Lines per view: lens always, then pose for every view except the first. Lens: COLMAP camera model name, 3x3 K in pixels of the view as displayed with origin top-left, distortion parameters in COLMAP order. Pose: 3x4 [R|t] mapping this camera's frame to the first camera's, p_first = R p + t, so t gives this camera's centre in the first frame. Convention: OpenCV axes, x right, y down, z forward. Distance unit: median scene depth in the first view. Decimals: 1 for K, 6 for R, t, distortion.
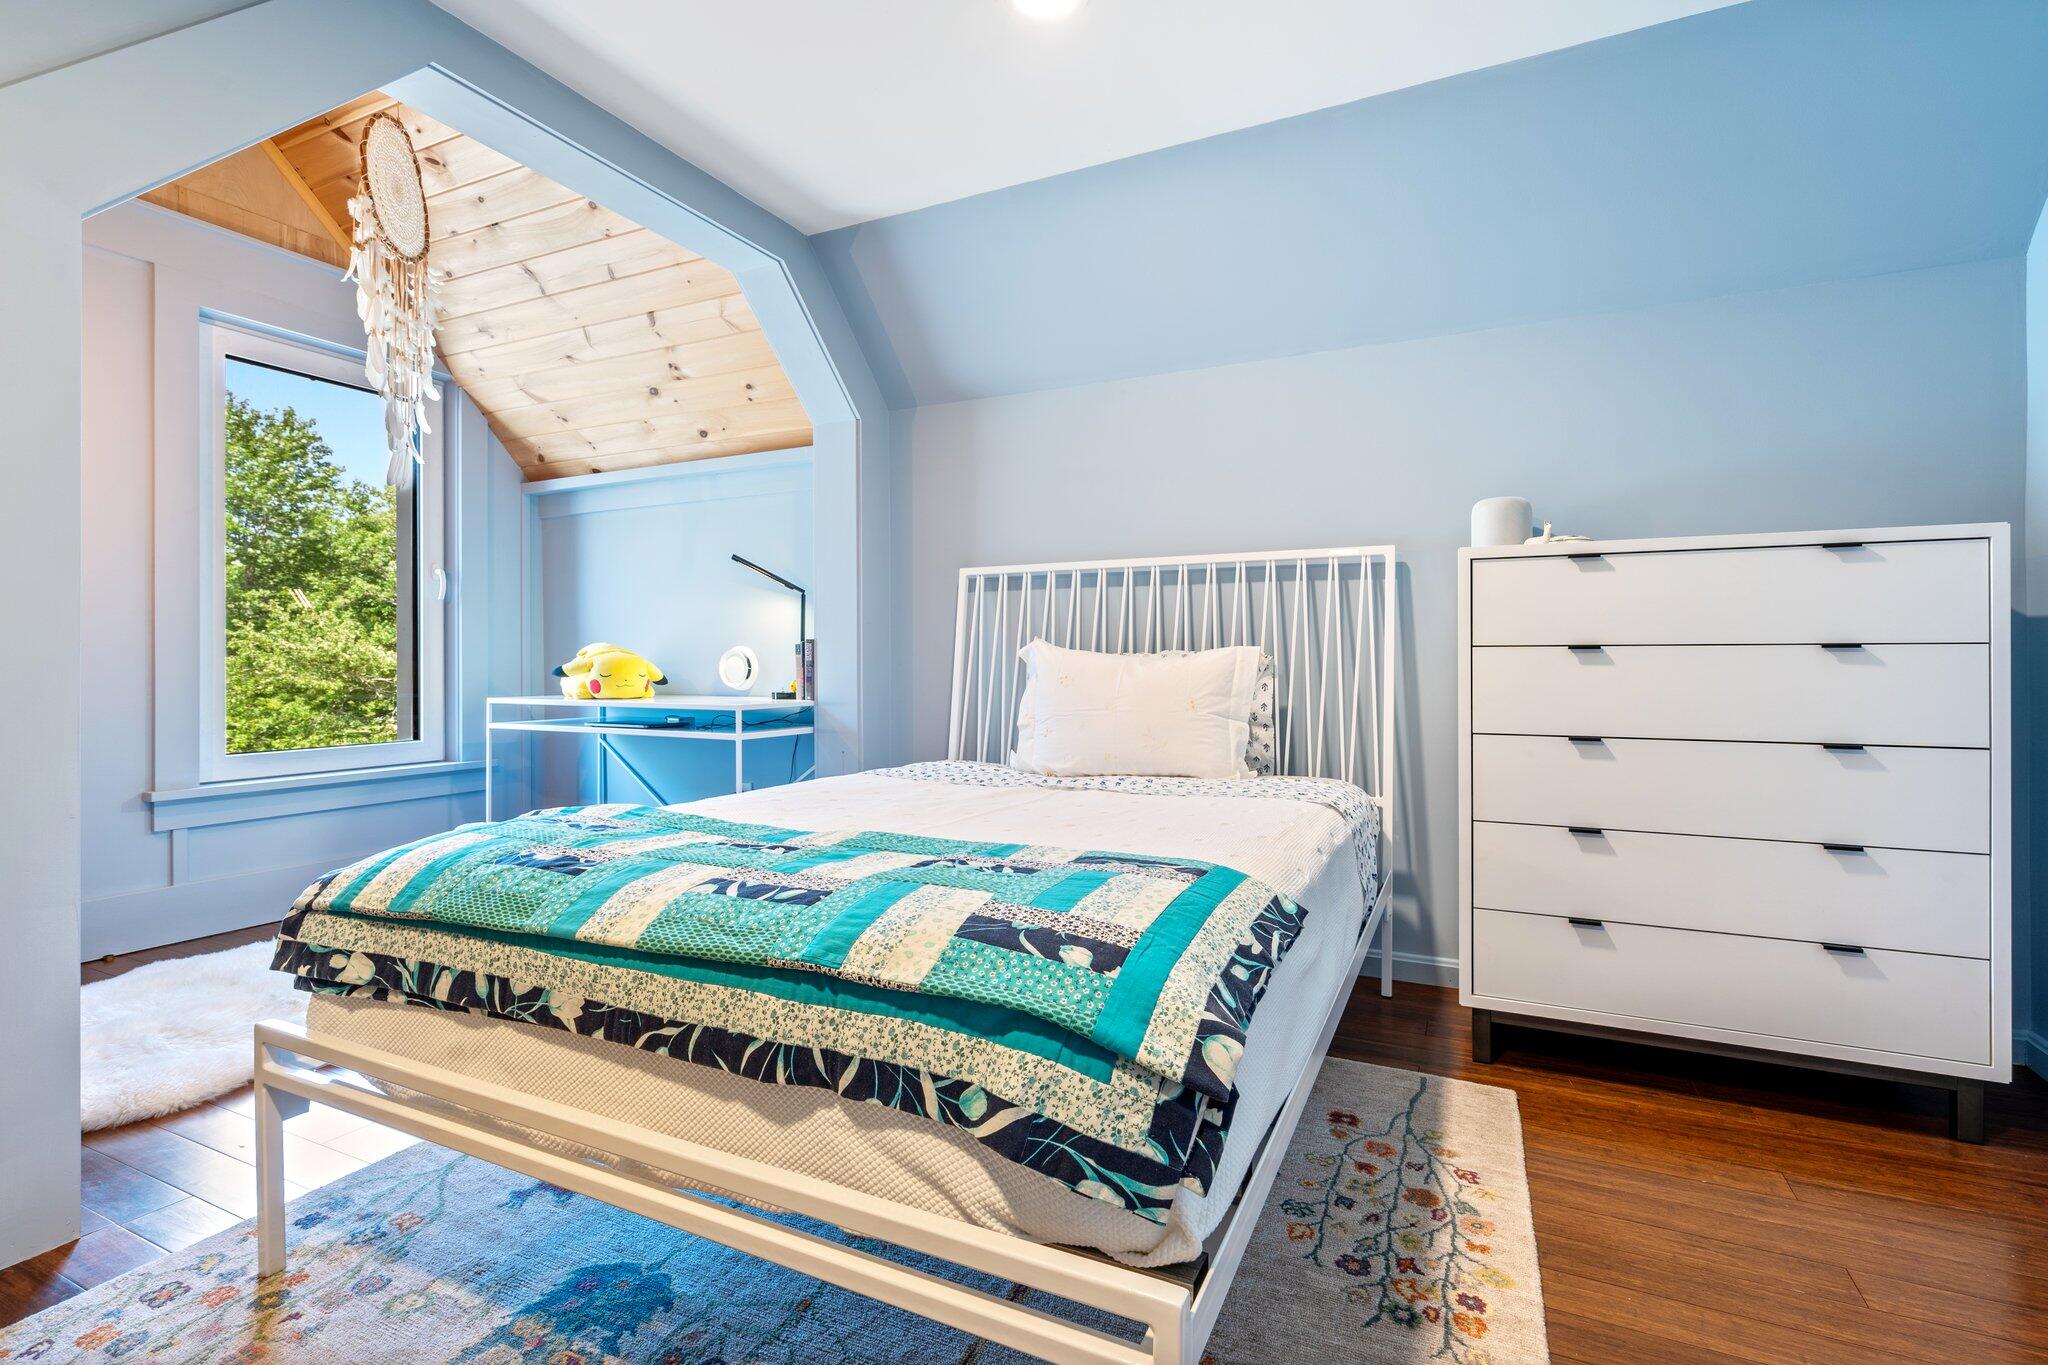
lens RADIAL K [[944.9, 0, 1026.1], [0, 944.9, 662.1], [0, 0, 1]] dist [-0.003803, 0.001467]
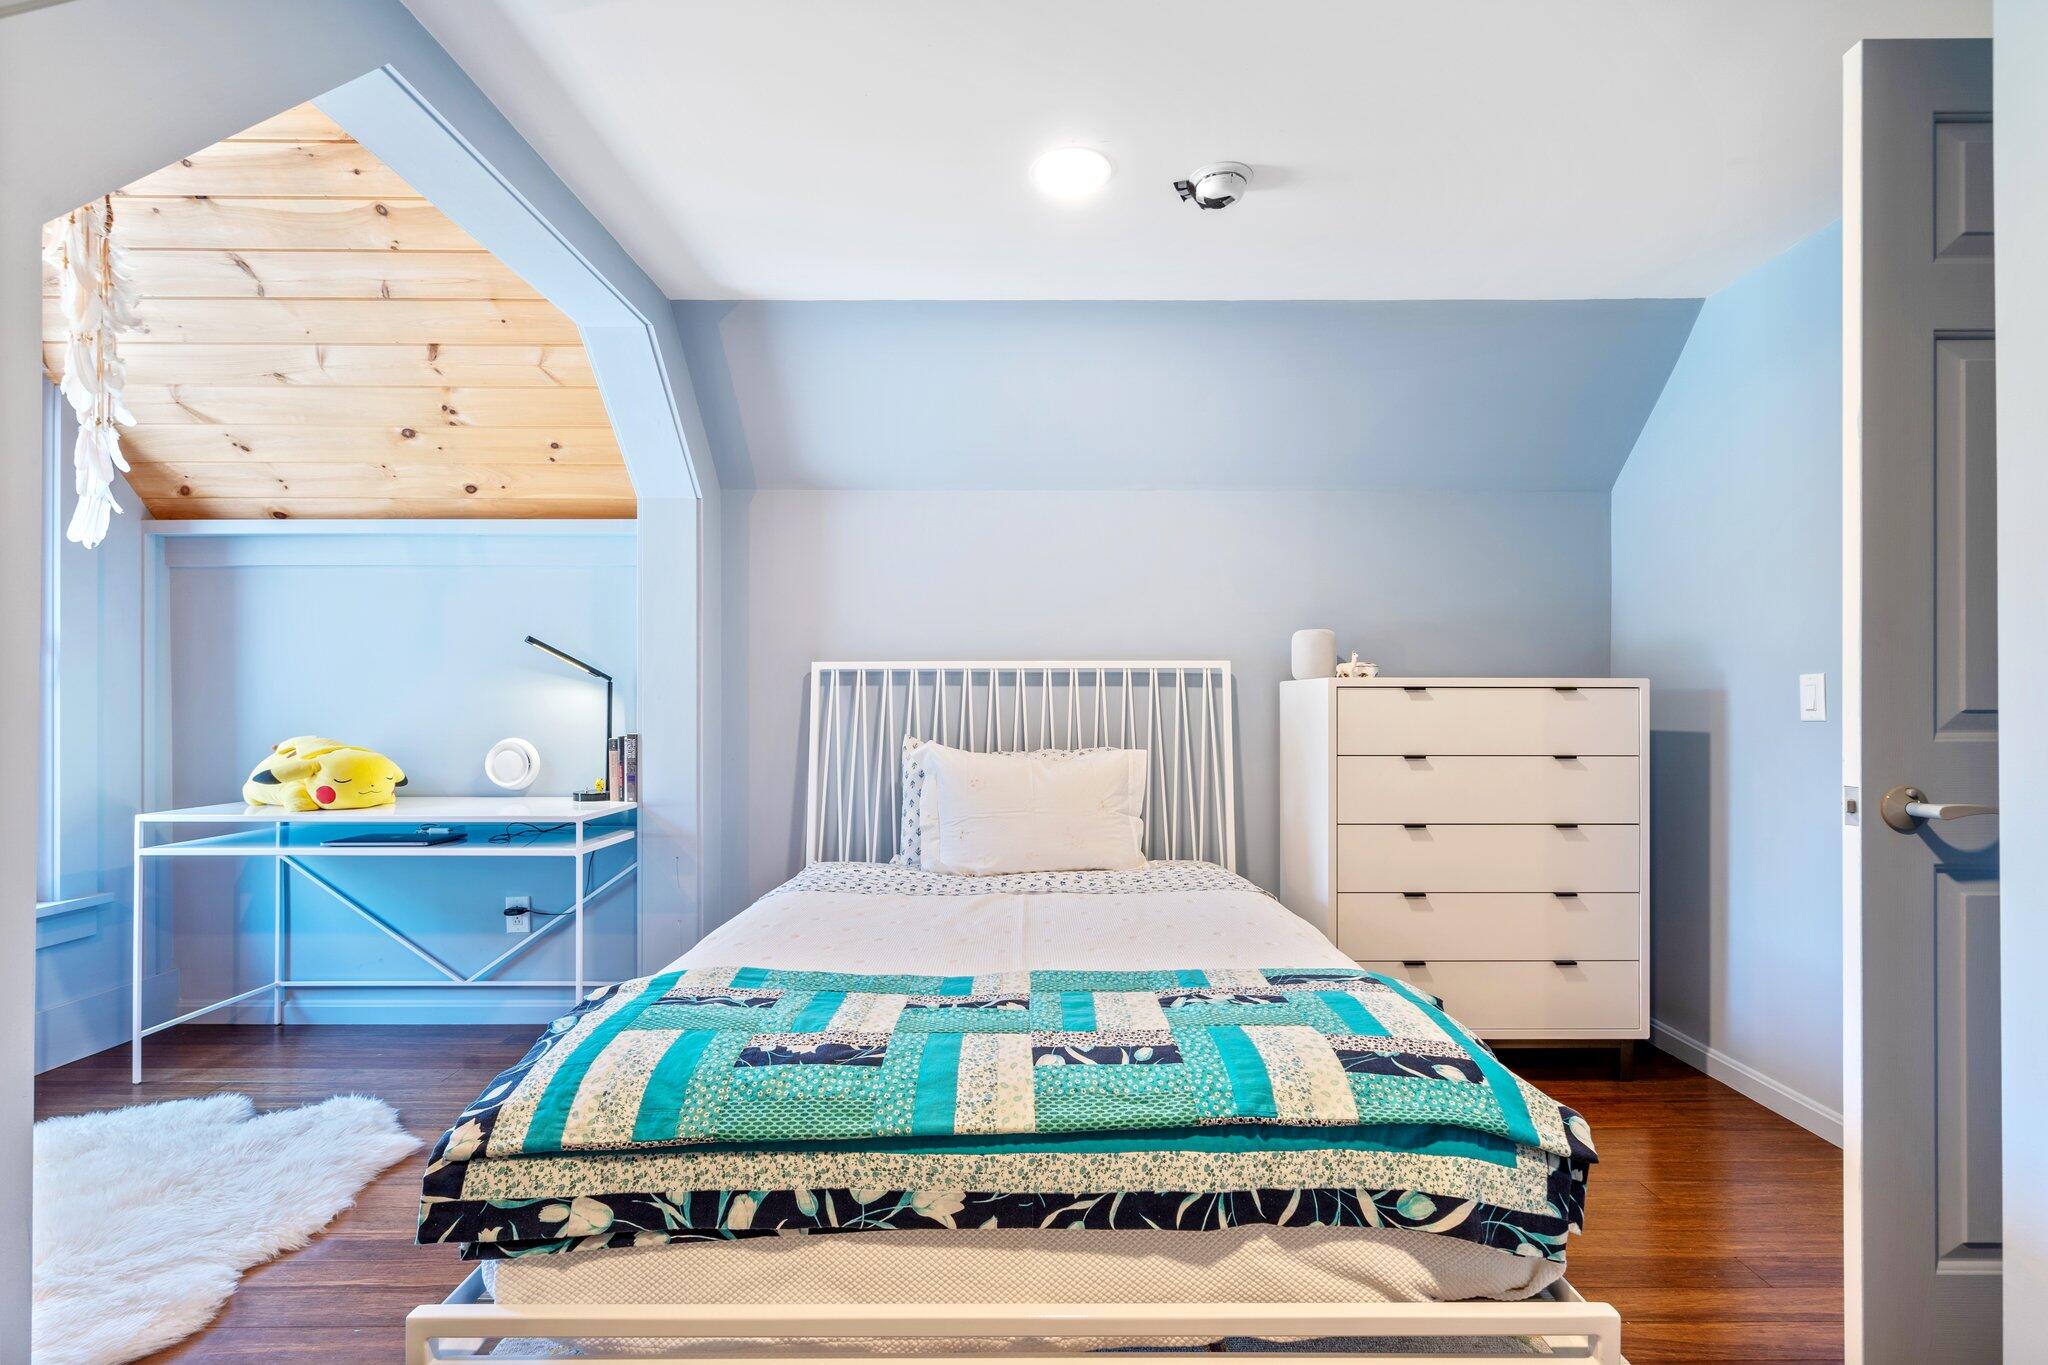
lens RADIAL K [[944.9, 0, 1021.4], [0, 944.9, 704.2], [0, 0, 1]] dist [-0.003803, 0.001467]
pose [[0.900053, -0.000048, 0.435780, -0.719131], [-0.000124, 1.000000, 0.000366, -0.133746], [-0.435780, -0.000384, 0.900053, 0.067361]]
